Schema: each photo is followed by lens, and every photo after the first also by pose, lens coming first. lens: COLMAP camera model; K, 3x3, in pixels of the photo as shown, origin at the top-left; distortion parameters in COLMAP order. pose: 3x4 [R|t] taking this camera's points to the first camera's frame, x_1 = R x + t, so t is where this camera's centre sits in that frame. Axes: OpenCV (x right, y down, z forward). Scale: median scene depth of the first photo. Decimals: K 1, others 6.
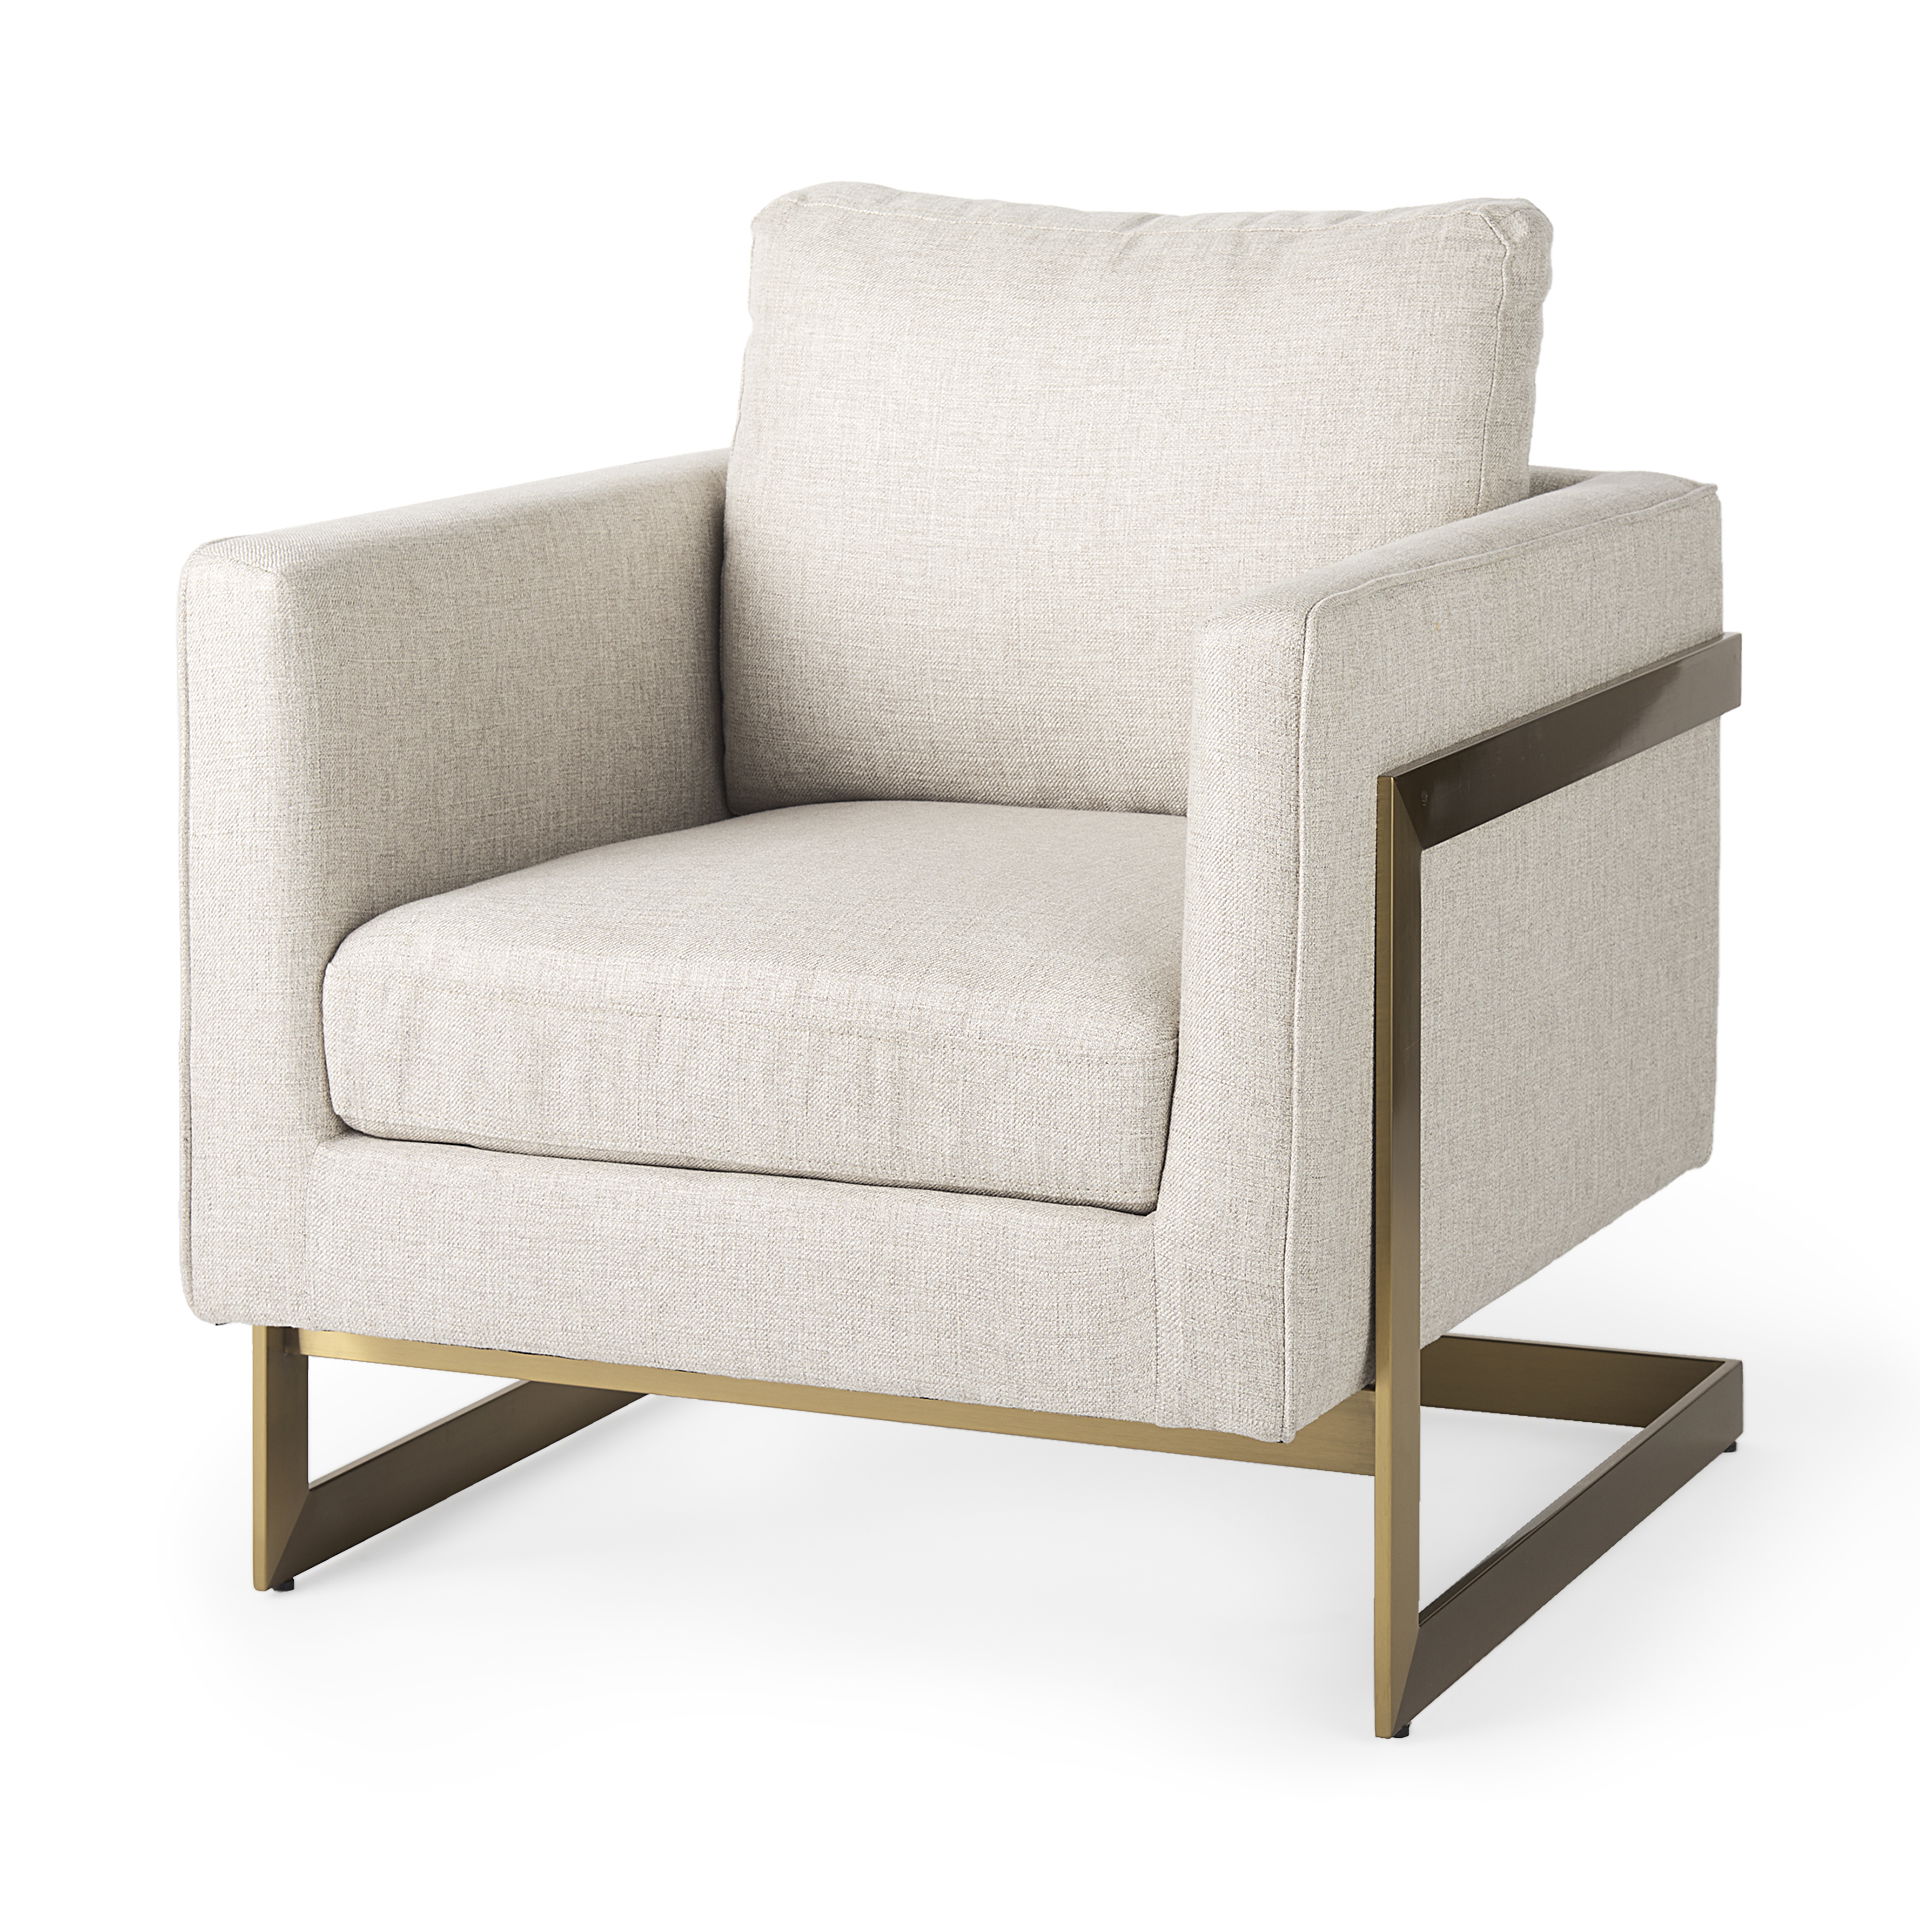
lens RADIAL K [[5573.4, 0, 960.0], [0, 5573.4, 960.0], [0, 0, 1]] dist [0.106353, -1.085980]
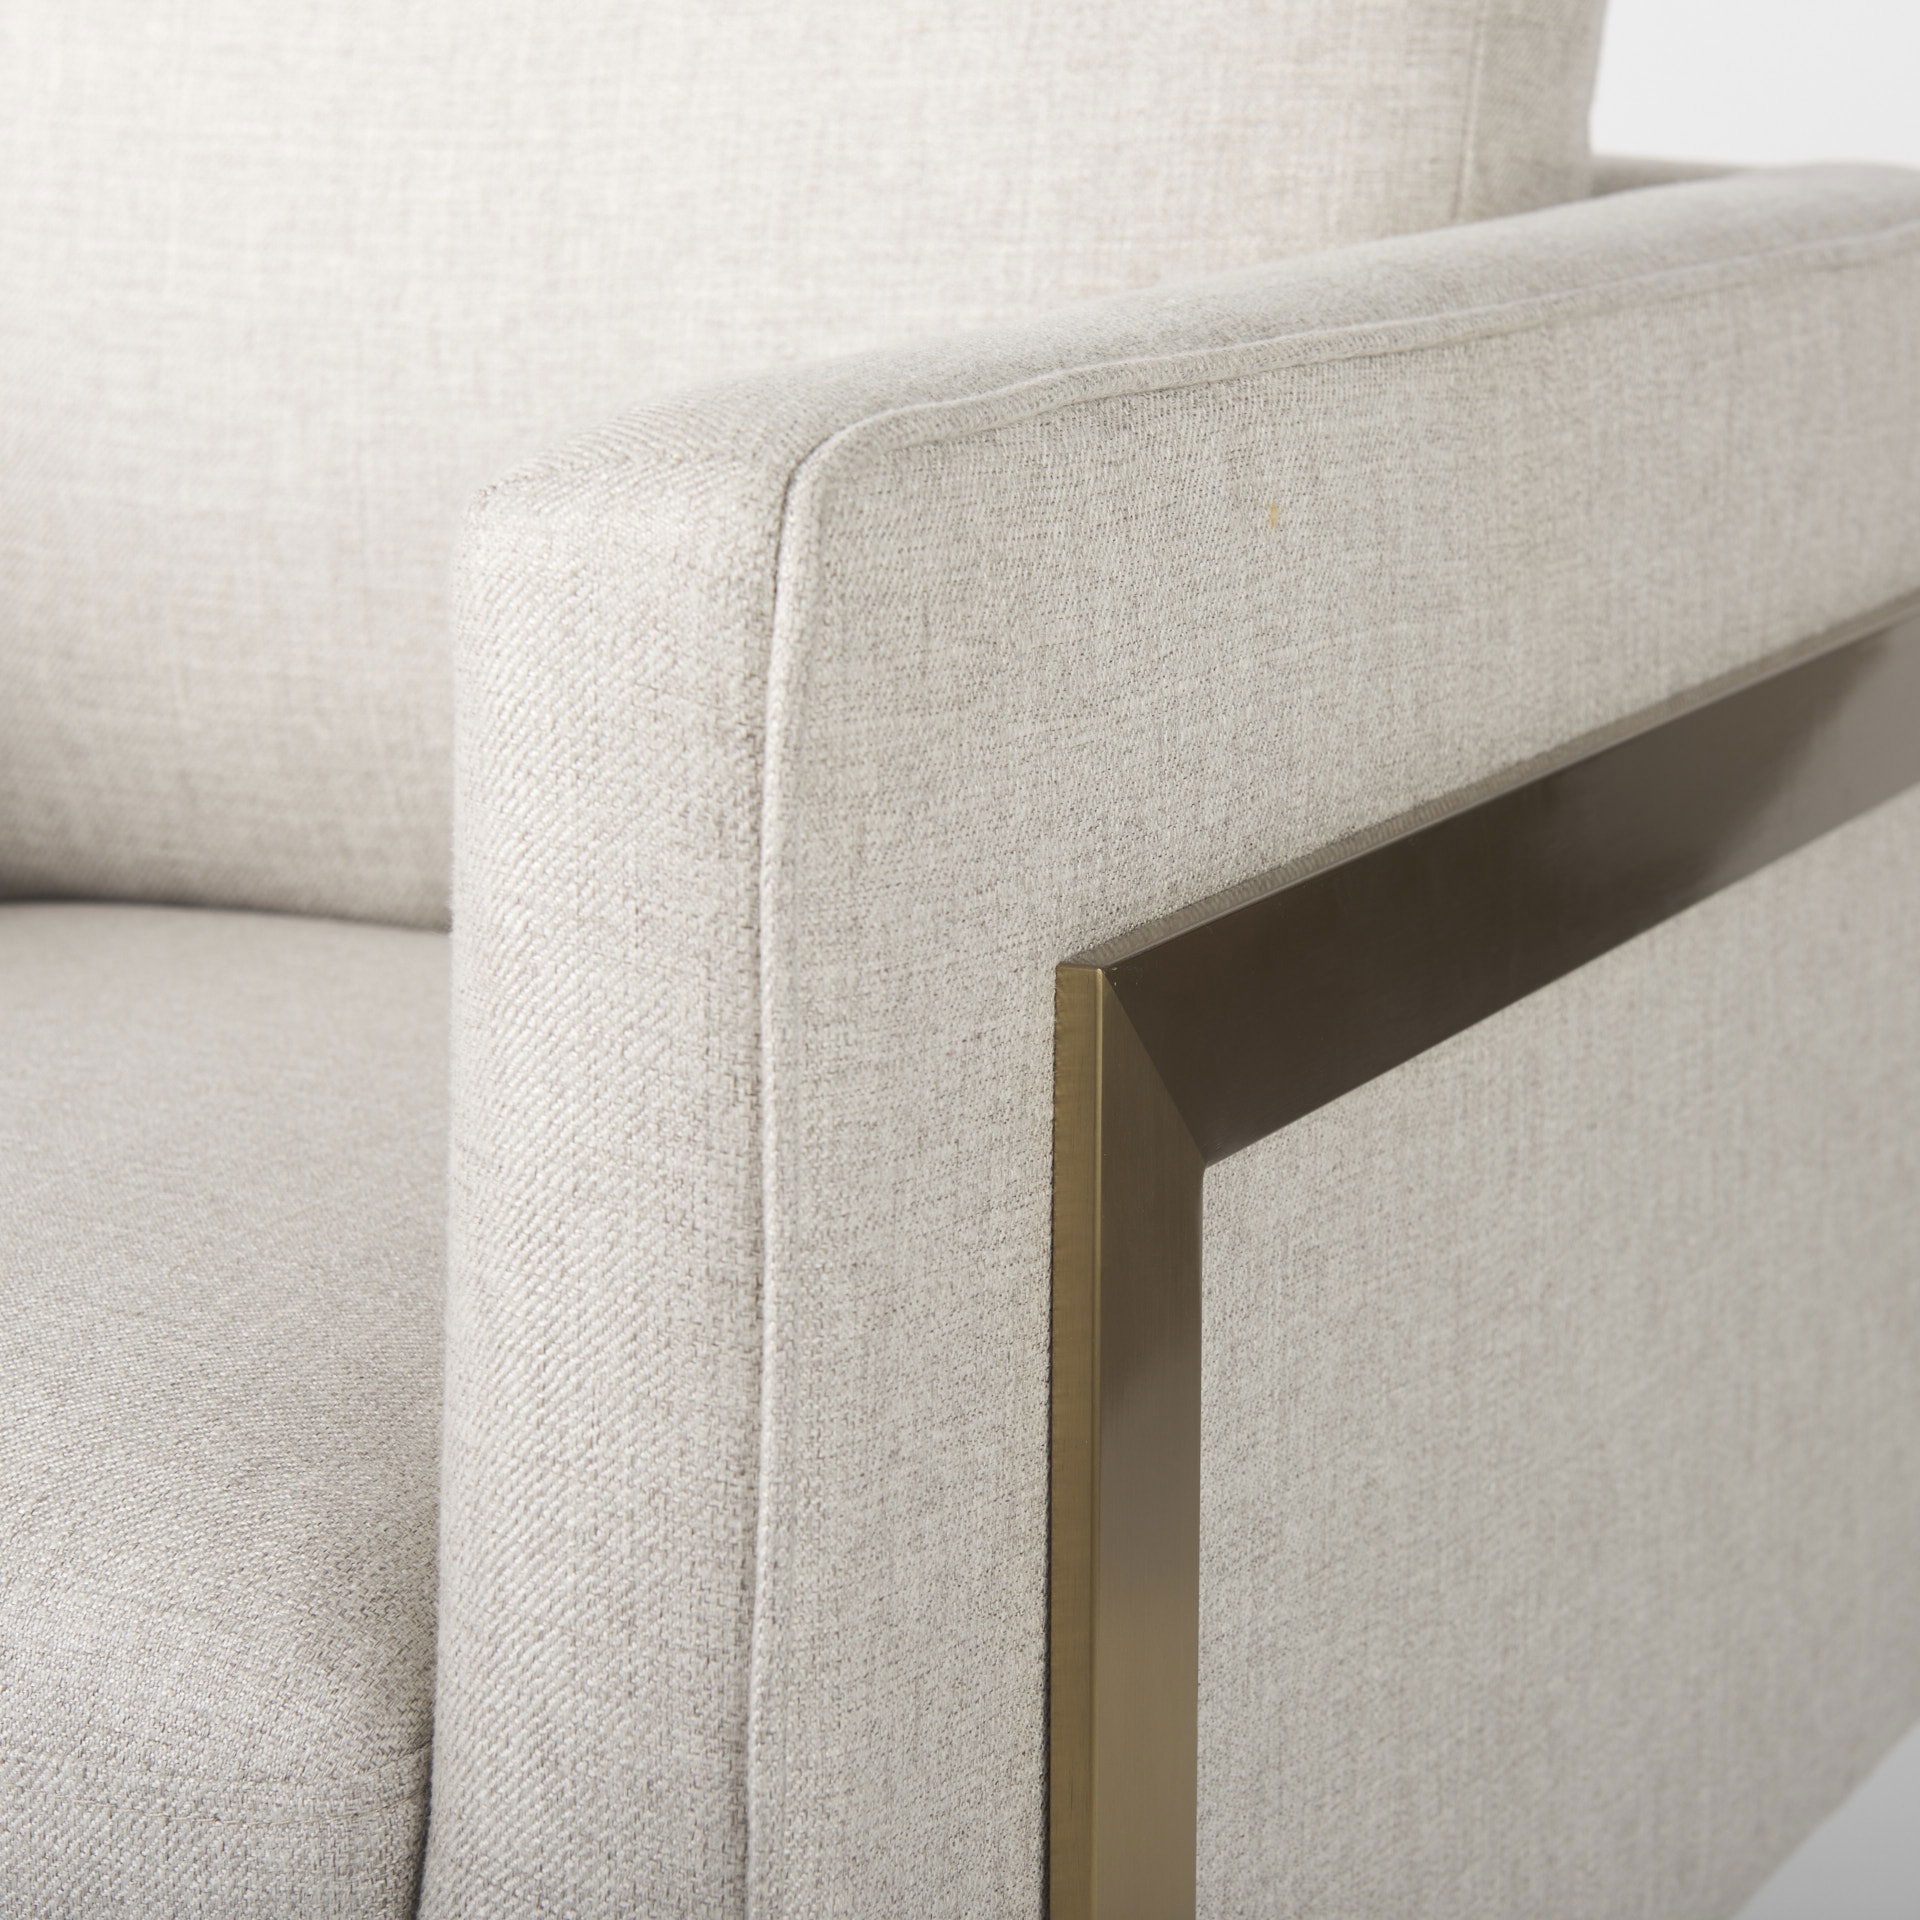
lens RADIAL K [[5411.7, 0, 692.6], [0, 5411.7, 1200.8], [0, 0, 1]] dist [0.057962, 0.039830]
pose [[0.996821, 0.019080, -0.077350, 0.075140], [-0.014000, 0.997742, 0.065684, -0.038097], [0.078428, -0.064392, 0.994838, 0.646171]]
